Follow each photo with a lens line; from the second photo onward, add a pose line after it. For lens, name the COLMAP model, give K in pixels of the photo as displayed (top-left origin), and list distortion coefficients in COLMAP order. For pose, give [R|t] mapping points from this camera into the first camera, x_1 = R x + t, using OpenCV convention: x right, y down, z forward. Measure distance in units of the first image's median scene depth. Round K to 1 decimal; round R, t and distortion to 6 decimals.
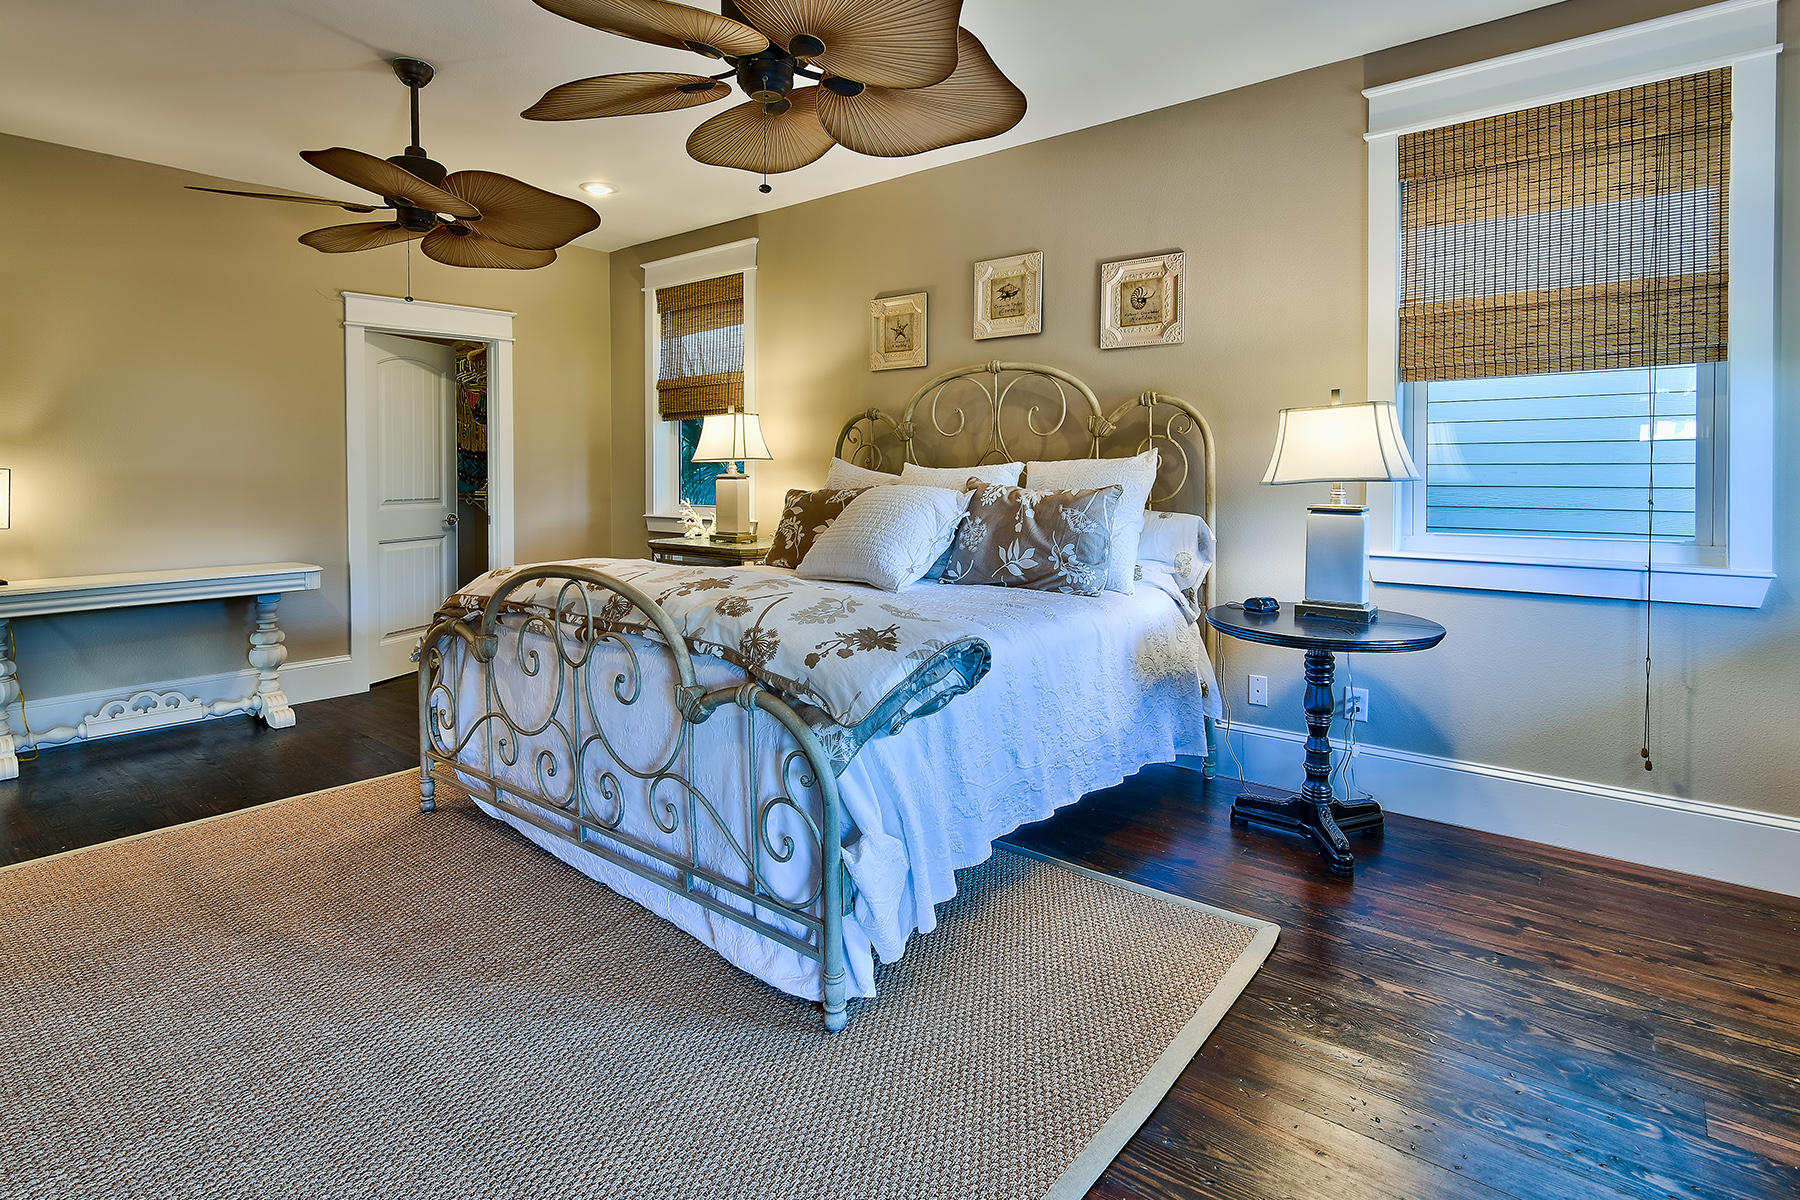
lens RADIAL K [[881.2, 0, 900.0], [0, 881.2, 600.0], [0, 0, 1]] dist [-0.001931, -0.001545]
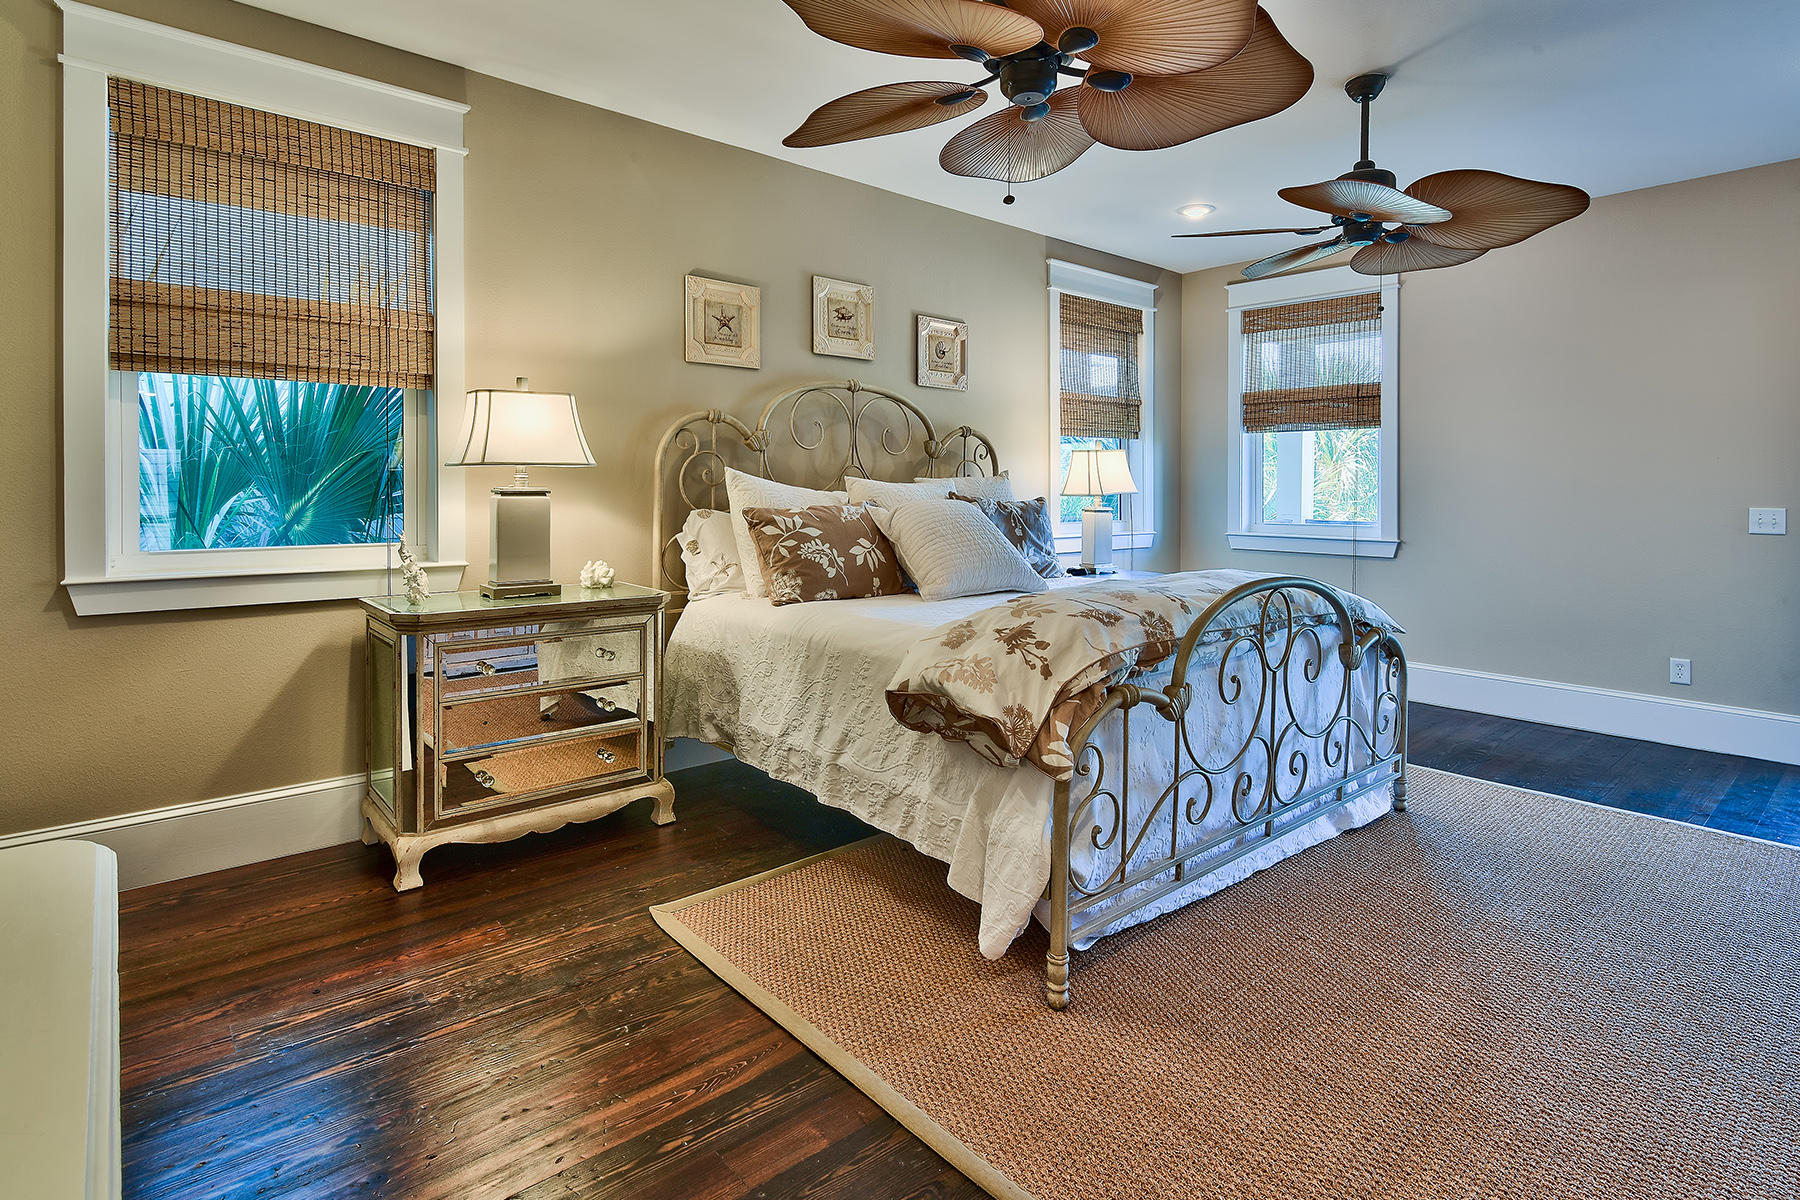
lens RADIAL K [[921.2, 0, 900.0], [0, 921.2, 600.0], [0, 0, 1]] dist [0.001044, 0.000141]
pose [[0.173267, -0.118270, 0.977748, -0.969524], [0.136675, 0.986045, 0.095053, -0.107349], [-0.975345, 0.117164, 0.187014, 0.758144]]
